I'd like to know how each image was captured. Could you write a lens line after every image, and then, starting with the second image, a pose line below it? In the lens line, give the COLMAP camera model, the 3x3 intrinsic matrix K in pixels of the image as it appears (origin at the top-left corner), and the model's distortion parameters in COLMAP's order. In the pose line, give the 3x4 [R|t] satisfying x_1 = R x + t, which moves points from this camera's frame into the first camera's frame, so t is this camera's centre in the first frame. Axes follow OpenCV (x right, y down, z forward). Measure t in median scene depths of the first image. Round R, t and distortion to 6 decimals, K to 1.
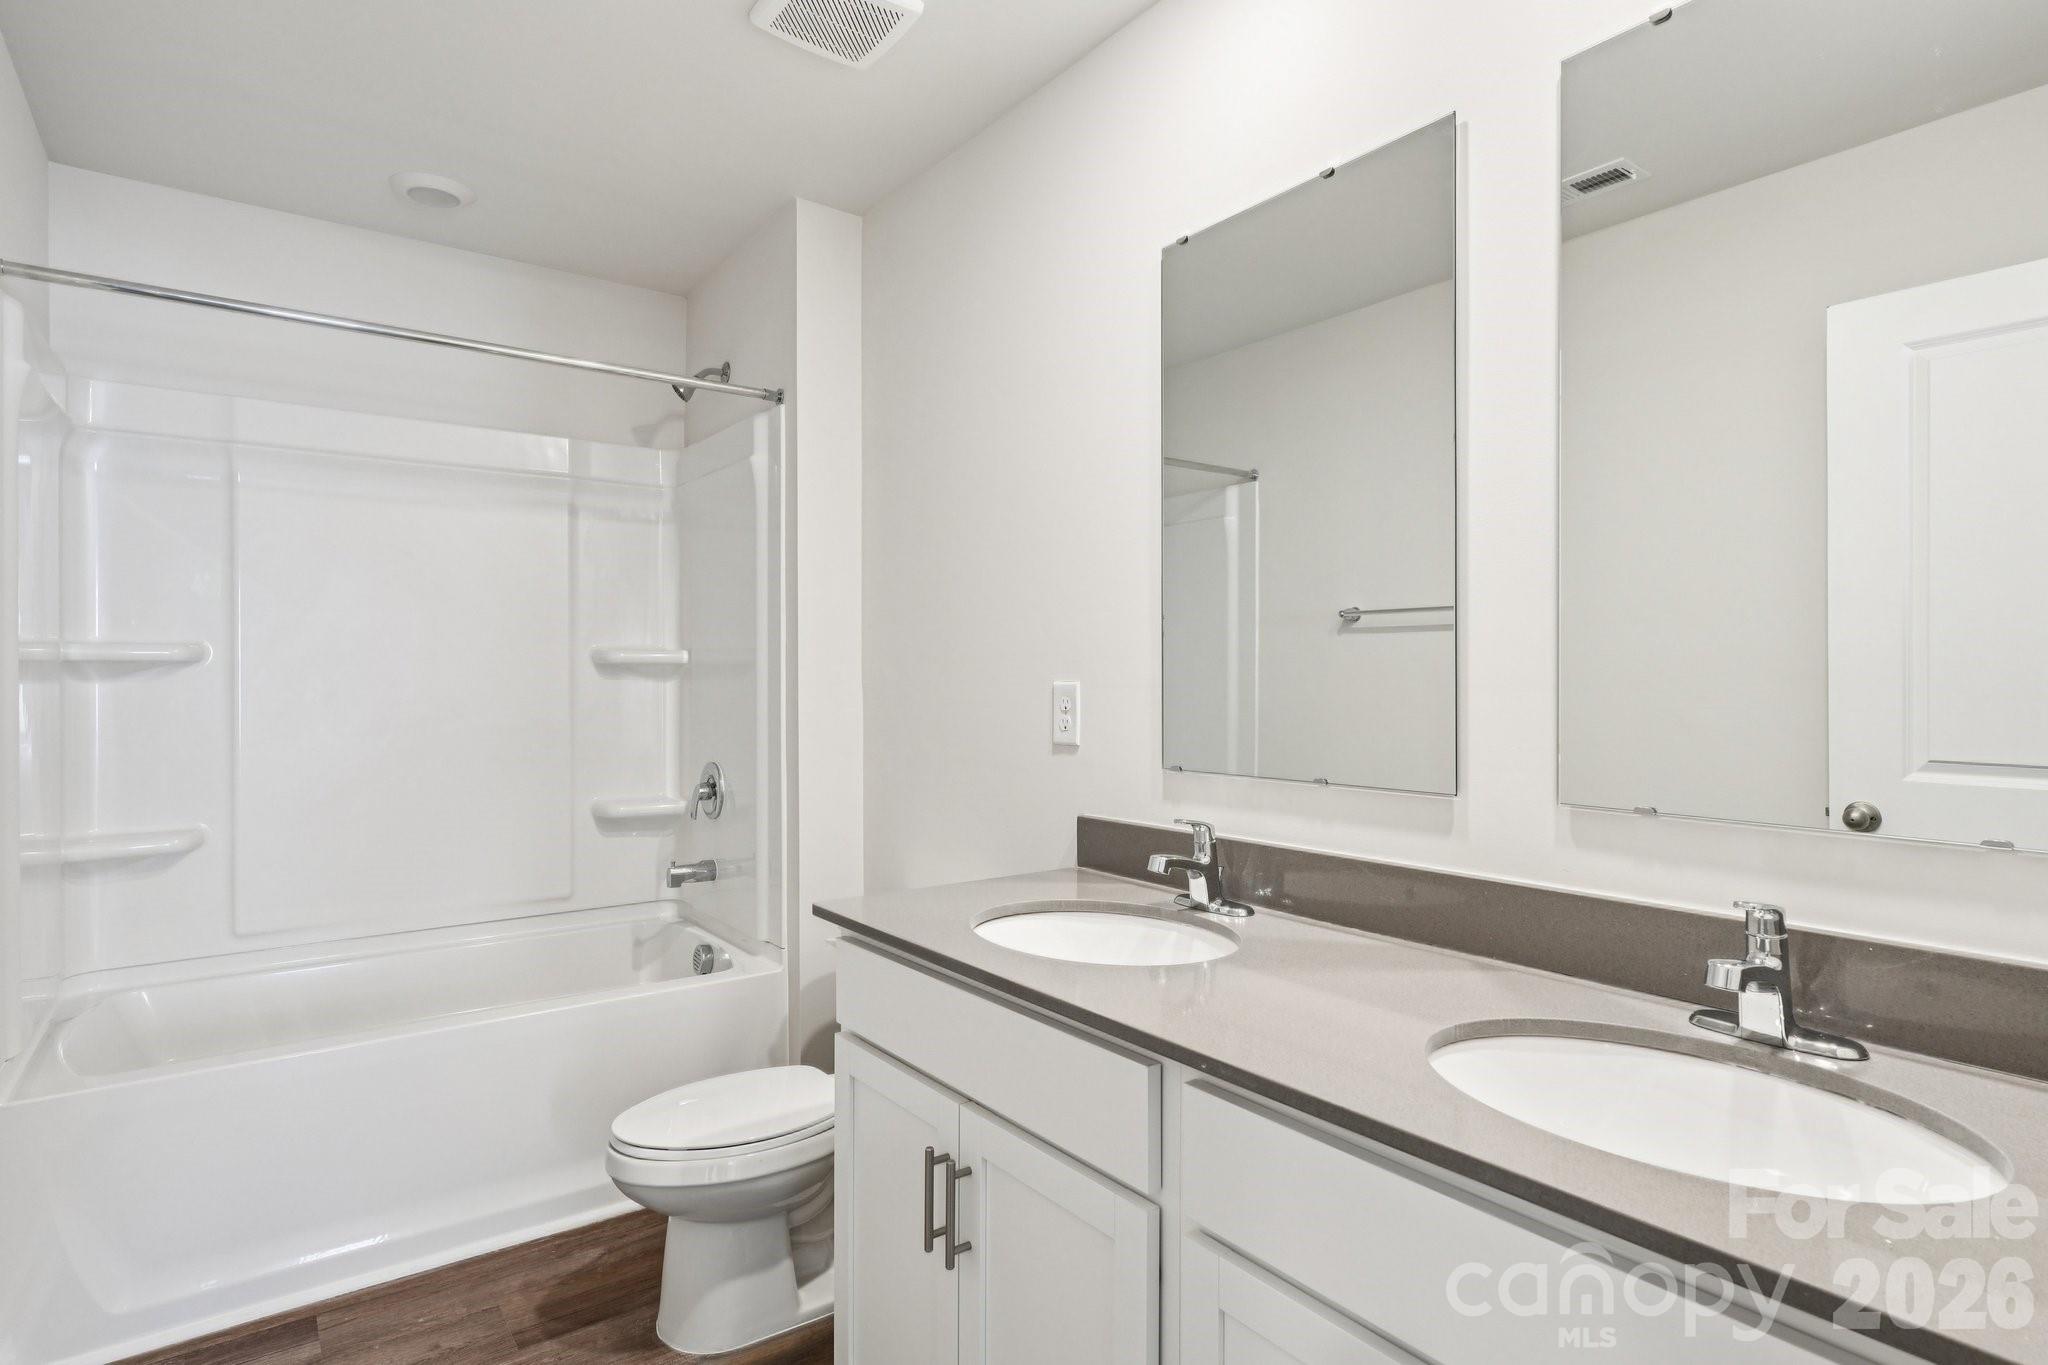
lens RADIAL K [[1051.8, 0, 1036.9], [0, 1051.8, 688.2], [0, 0, 1]] dist [0.000036, 0.001037]
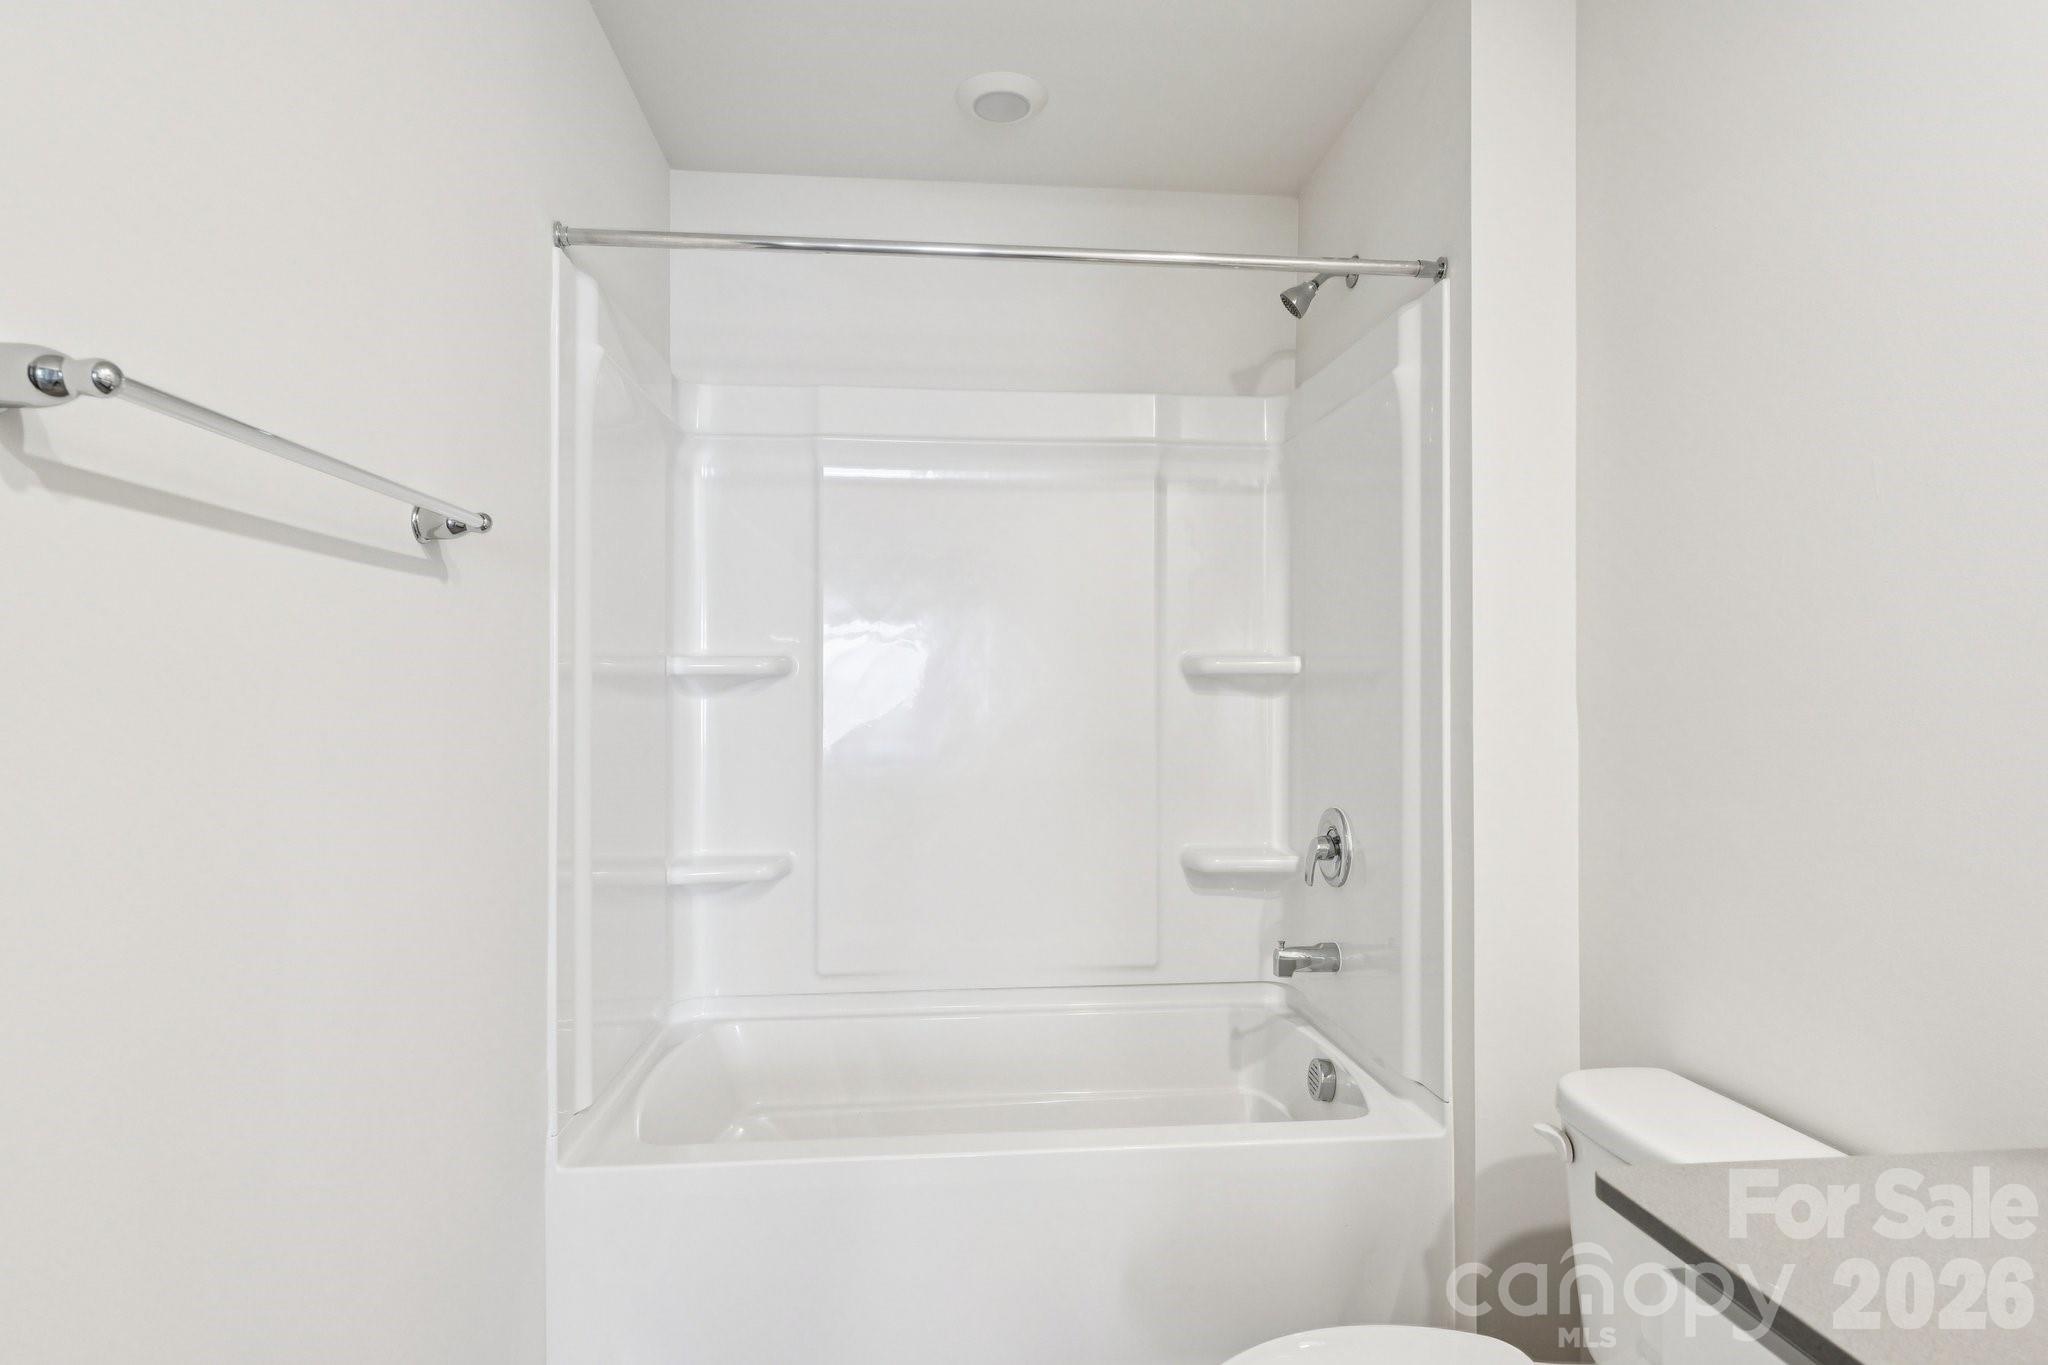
lens RADIAL K [[1051.8, 0, 1036.9], [0, 1051.8, 688.2], [0, 0, 1]] dist [0.000036, 0.001037]
pose [[0.852201, -0.003665, -0.523202, -0.104119], [-0.005144, 0.999868, -0.015382, -0.000236], [0.523190, 0.015800, 0.852070, 0.274326]]
